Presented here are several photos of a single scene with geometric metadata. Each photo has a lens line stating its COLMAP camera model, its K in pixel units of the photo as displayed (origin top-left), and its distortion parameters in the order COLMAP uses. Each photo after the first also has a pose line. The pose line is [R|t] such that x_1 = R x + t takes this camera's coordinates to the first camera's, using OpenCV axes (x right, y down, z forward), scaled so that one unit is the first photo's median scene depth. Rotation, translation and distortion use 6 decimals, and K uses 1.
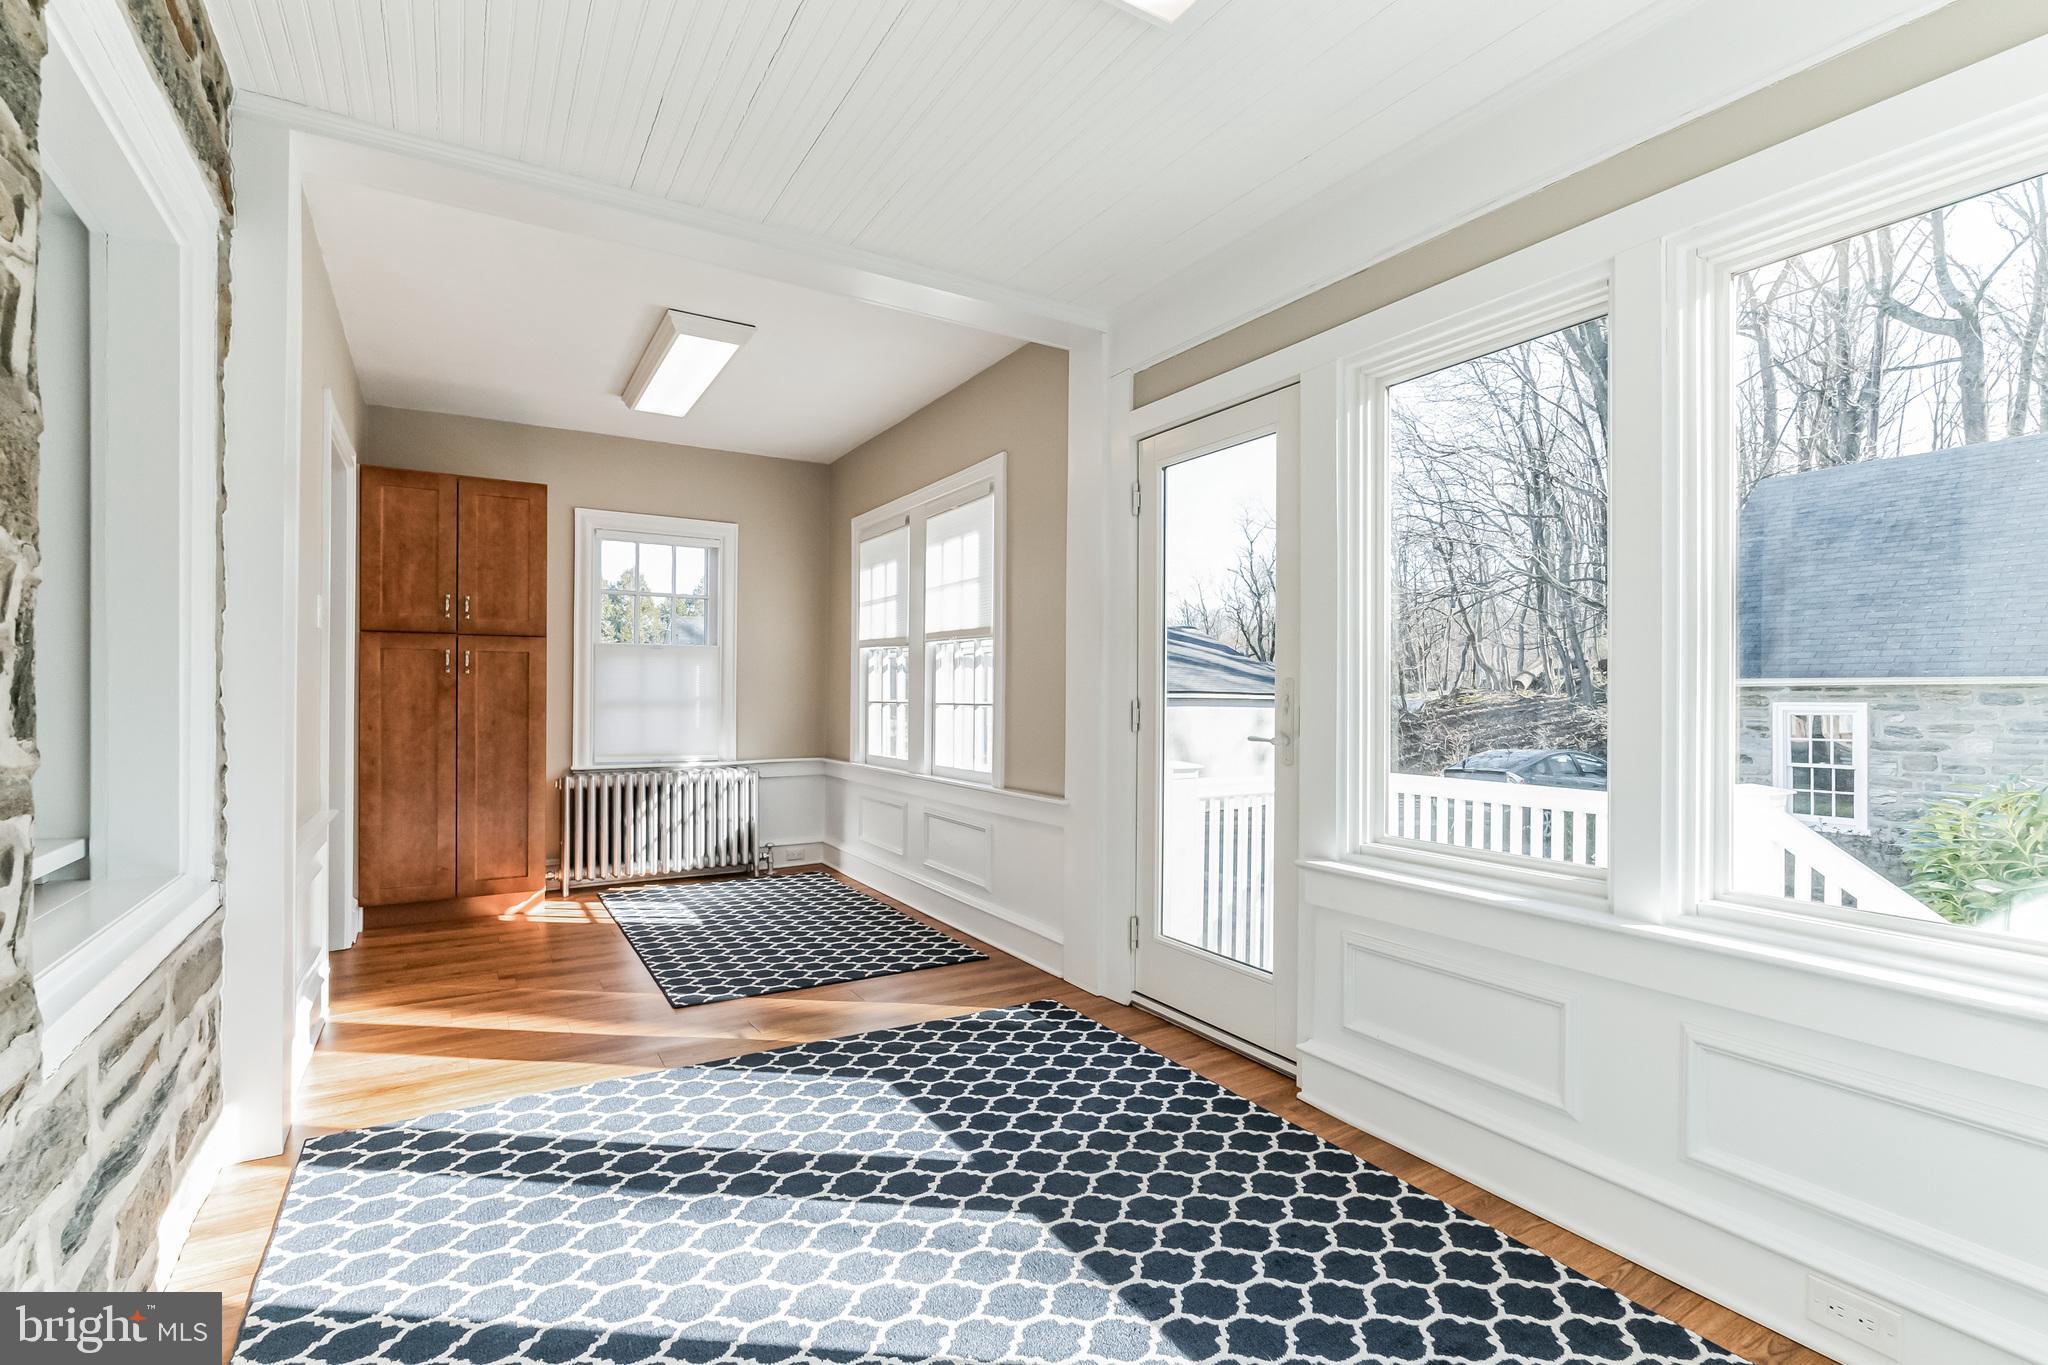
lens RADIAL K [[941.0, 0, 1034.2], [0, 941.0, 691.2], [0, 0, 1]] dist [-0.006080, 0.000682]
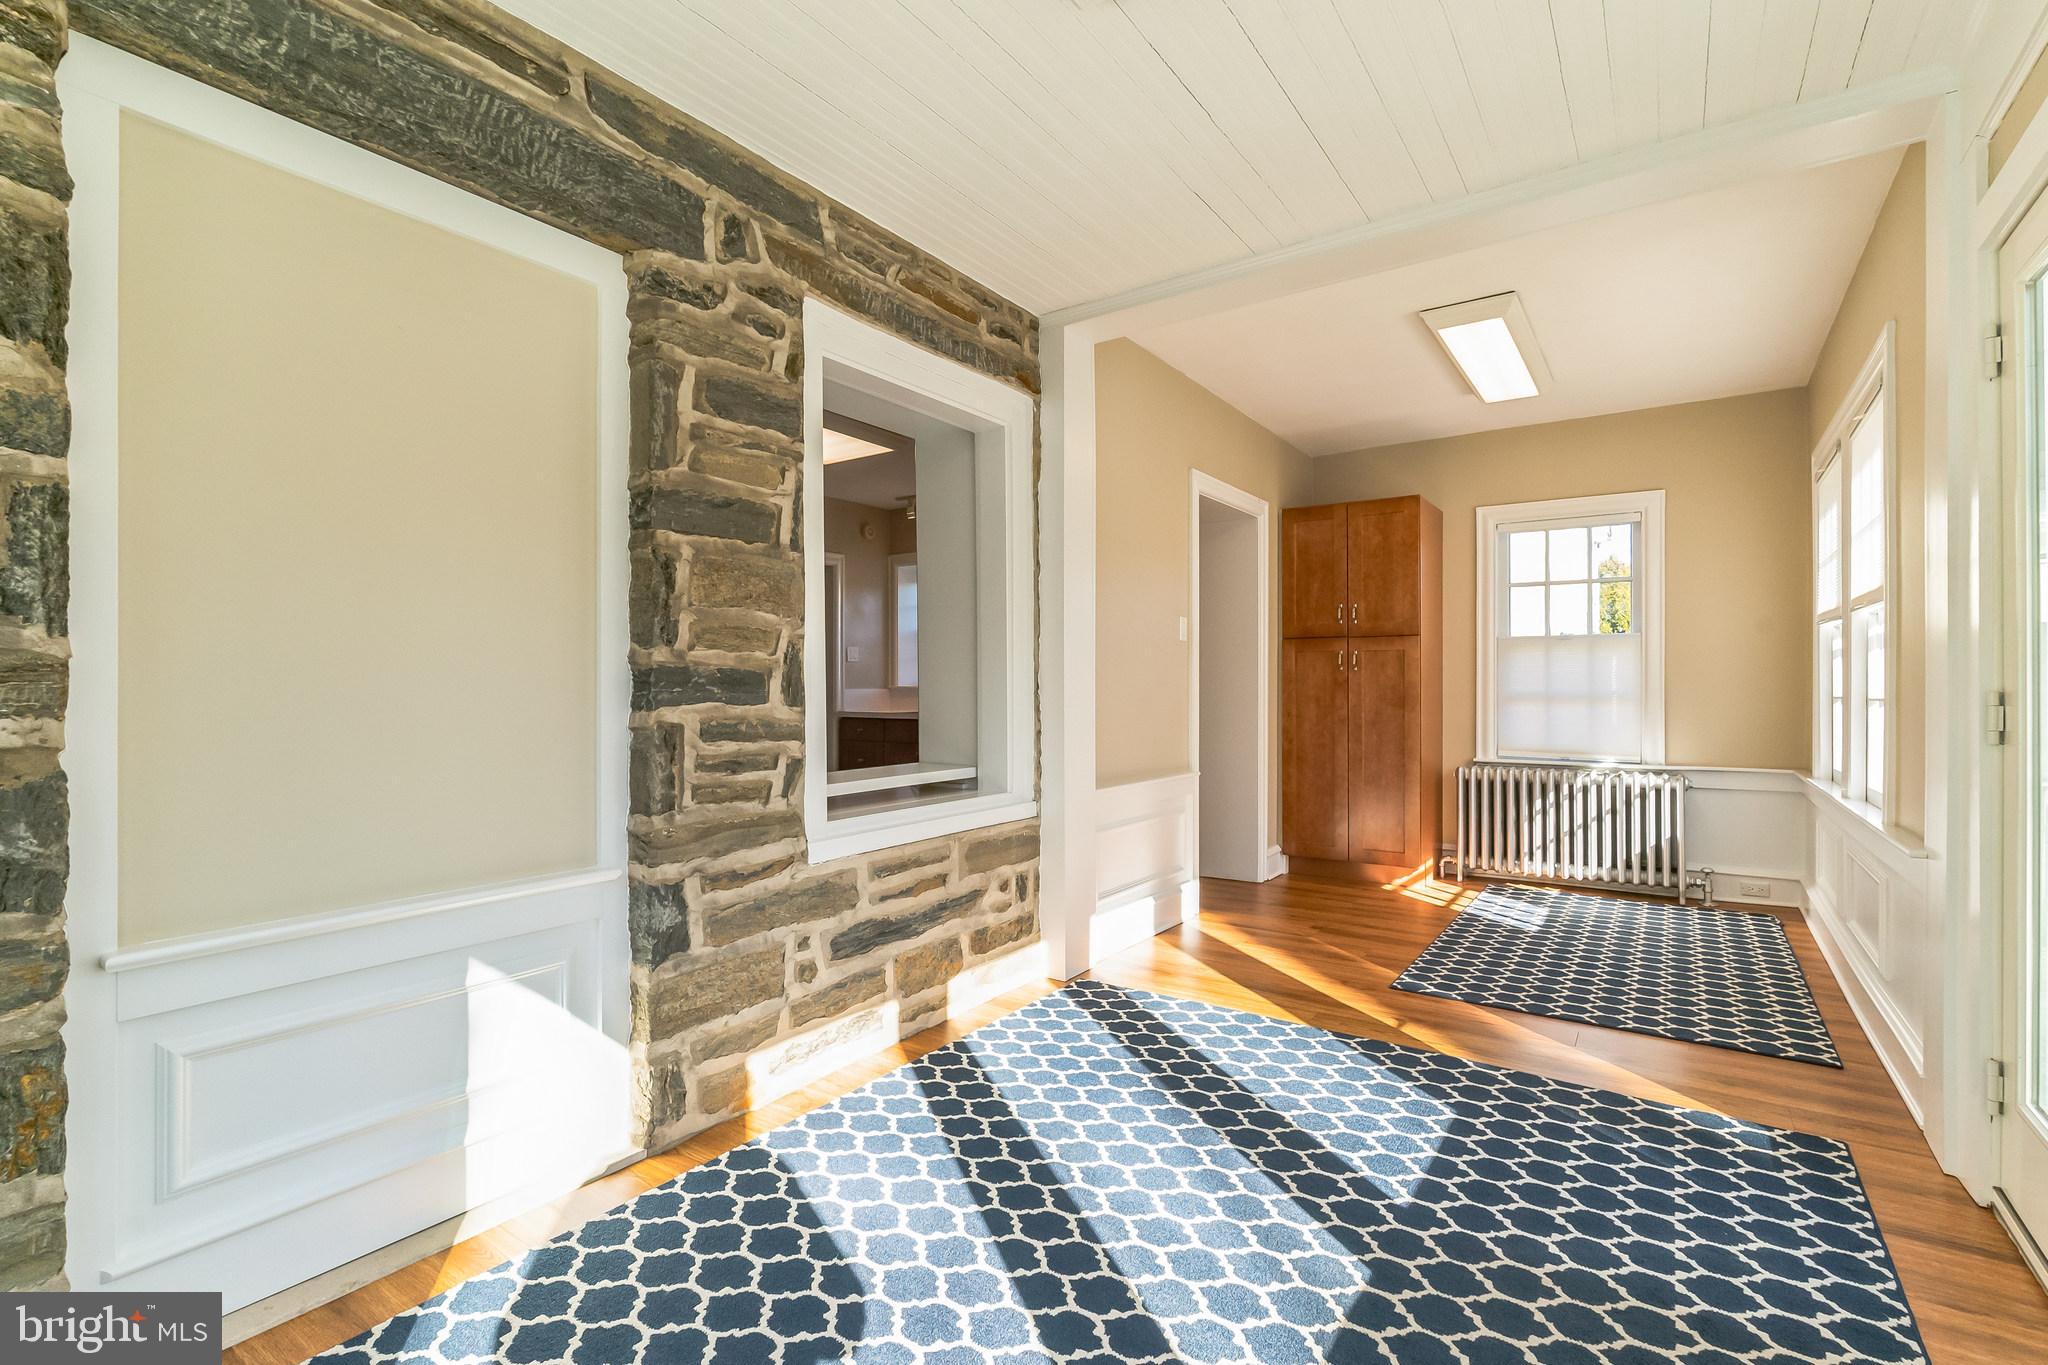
lens RADIAL K [[938.4, 0, 1019.1], [0, 938.4, 682.9], [0, 0, 1]] dist [-0.003096, 0.000189]
pose [[0.394388, -0.008505, -0.918905, 0.454092], [0.004468, 0.999963, -0.007337, 0.005084], [0.918933, -0.001212, 0.394411, 0.231783]]
